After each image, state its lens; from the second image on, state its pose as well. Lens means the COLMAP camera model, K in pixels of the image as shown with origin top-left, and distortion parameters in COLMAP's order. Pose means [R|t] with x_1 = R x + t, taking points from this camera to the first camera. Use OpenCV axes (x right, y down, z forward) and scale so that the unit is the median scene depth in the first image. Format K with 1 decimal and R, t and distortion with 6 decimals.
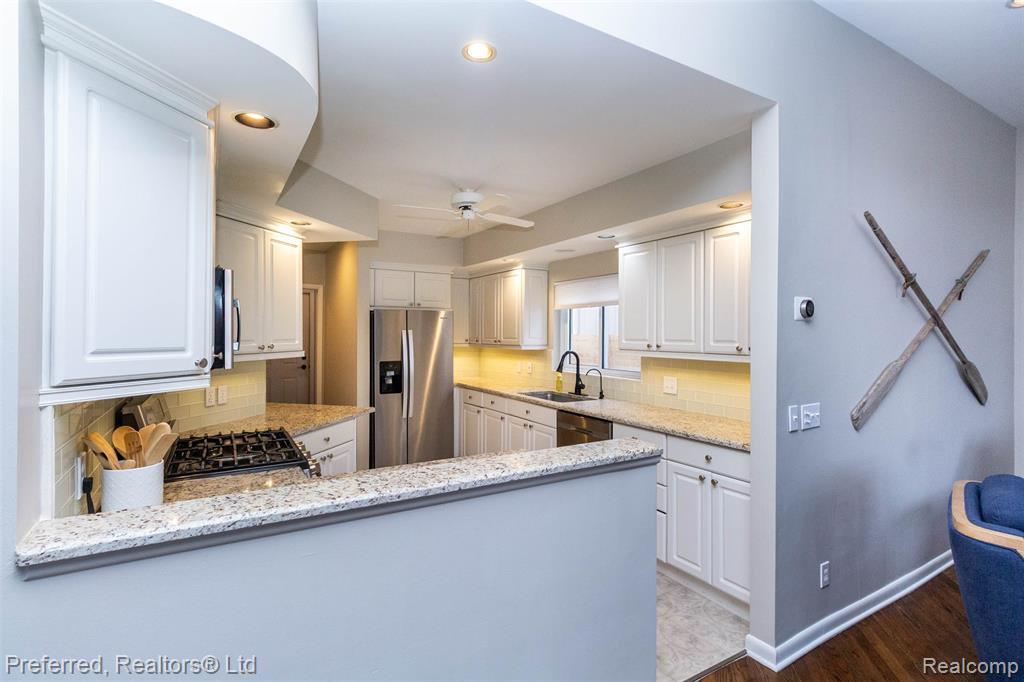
lens RADIAL K [[480.6, 0, 512.4], [0, 480.6, 335.9], [0, 0, 1]] dist [0.000099, 0.001436]
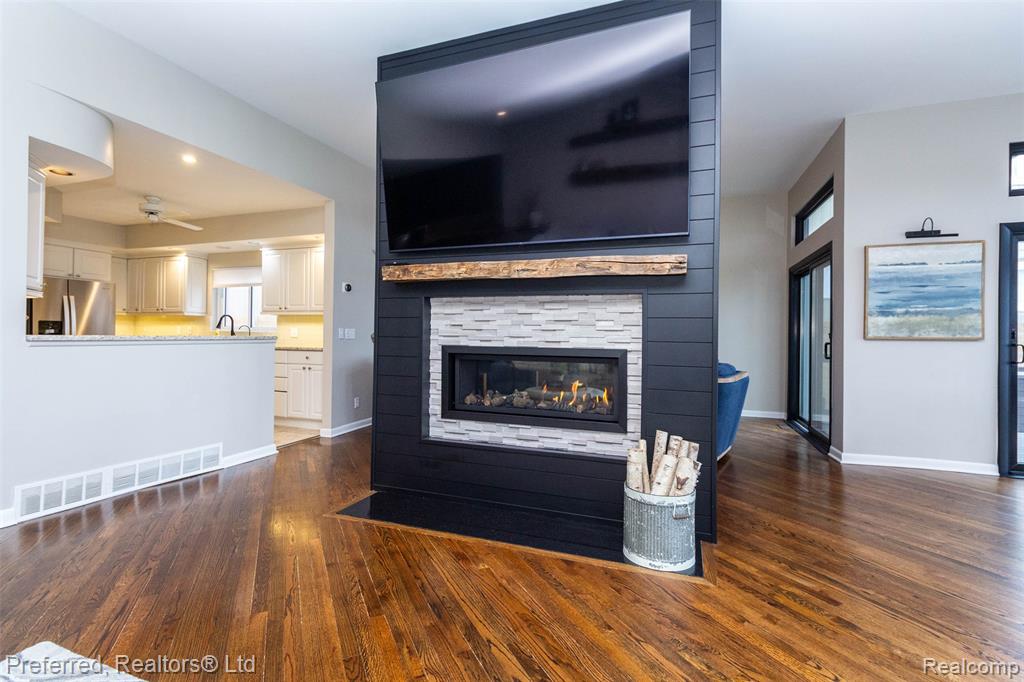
lens RADIAL K [[480.6, 0, 518.1], [0, 480.6, 337.2], [0, 0, 1]] dist [0.000099, 0.001436]
pose [[0.771171, 0.004574, 0.636612, -0.126724], [-0.003088, 0.999989, -0.003444, 0.099671], [-0.636621, 0.000690, 0.771177, -0.701451]]
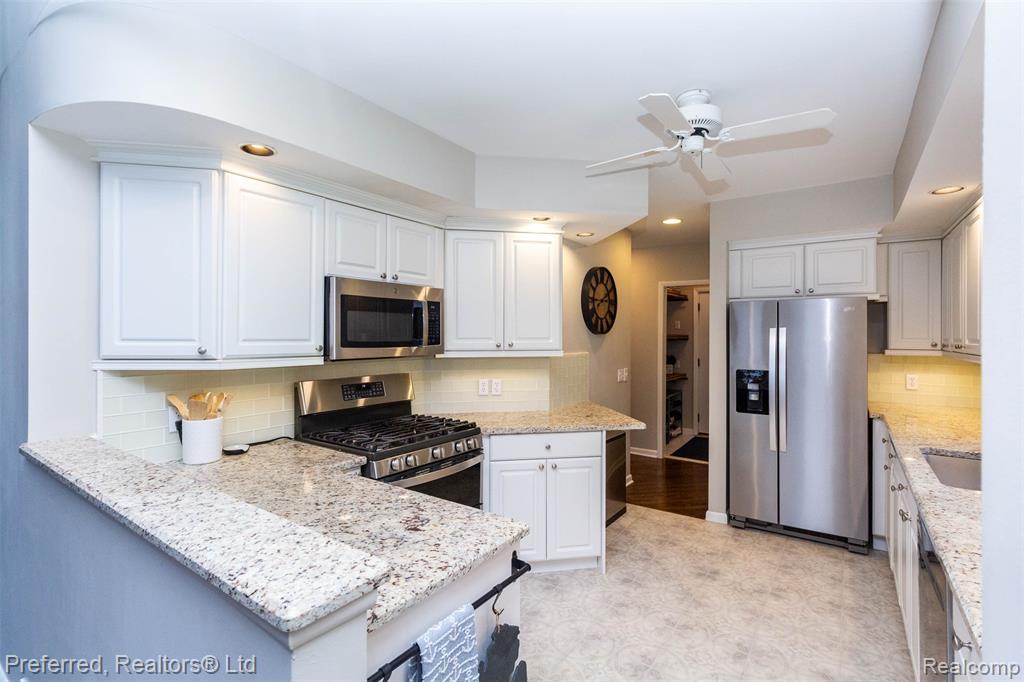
lens RADIAL K [[480.6, 0, 511.0], [0, 480.6, 339.8], [0, 0, 1]] dist [0.000099, 0.001436]
pose [[0.422072, -0.005294, -0.906547, 0.285097], [-0.004865, 0.999955, -0.008104, 0.013951], [0.906549, 0.007831, 0.422027, 0.365306]]
